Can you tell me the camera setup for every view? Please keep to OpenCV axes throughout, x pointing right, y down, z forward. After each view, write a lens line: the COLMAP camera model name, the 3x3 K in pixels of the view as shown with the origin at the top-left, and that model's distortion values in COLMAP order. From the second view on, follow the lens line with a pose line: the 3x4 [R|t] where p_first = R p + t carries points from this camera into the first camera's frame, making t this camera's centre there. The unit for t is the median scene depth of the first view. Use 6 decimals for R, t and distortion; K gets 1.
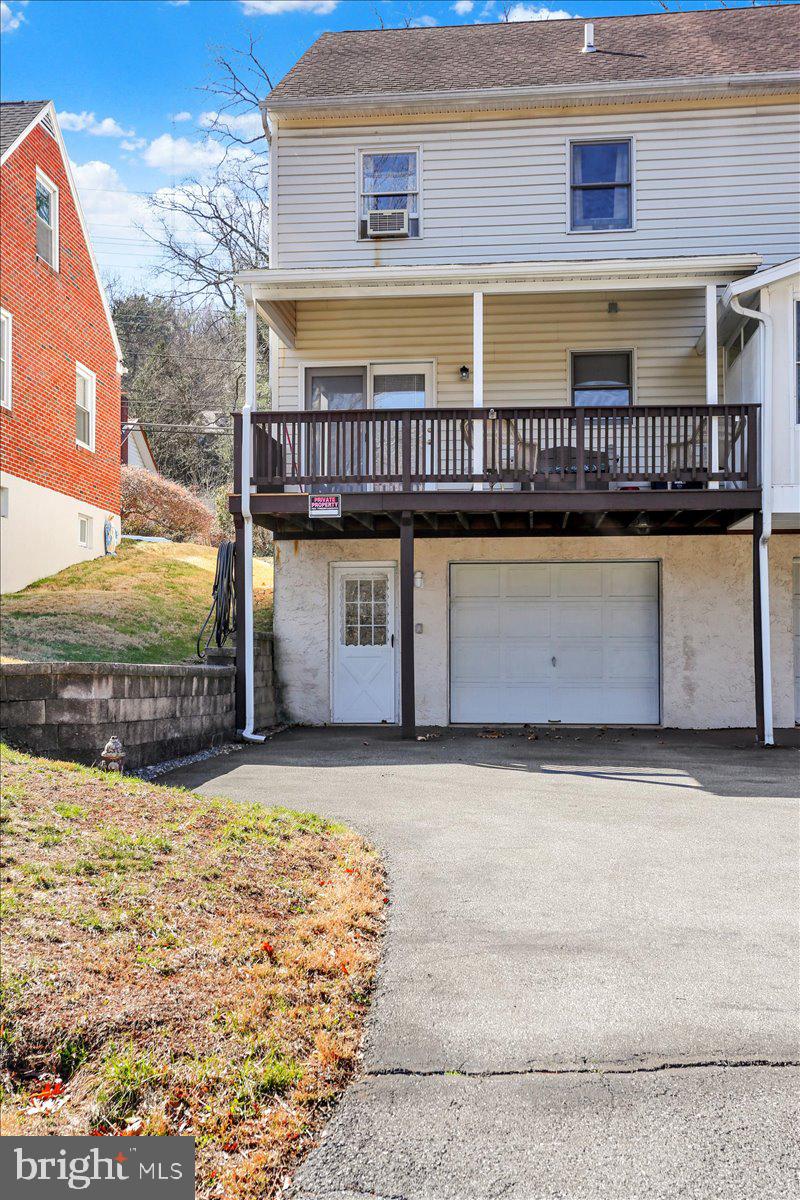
lens RADIAL K [[1597.6, 0, 400.2], [0, 1597.6, 595.4], [0, 0, 1]] dist [-0.007463, 0.518739]
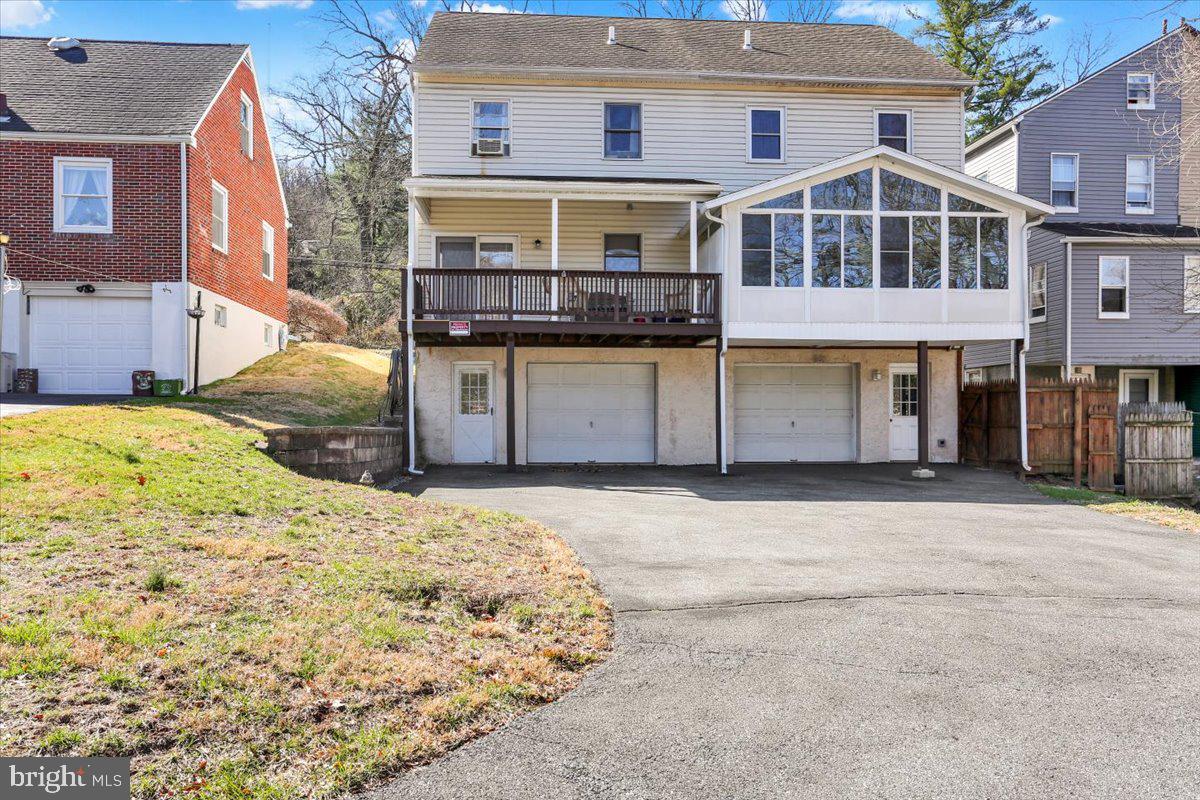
lens RADIAL K [[1597.6, 0, 600.0], [0, 1597.6, 400.0], [0, 0, 1]] dist [-0.007463, 0.518739]
pose [[0.970431, 0.003350, 0.241354, -0.290853], [-0.012106, 0.999321, 0.034805, -0.040470], [-0.241073, -0.036697, 0.969813, -0.581575]]
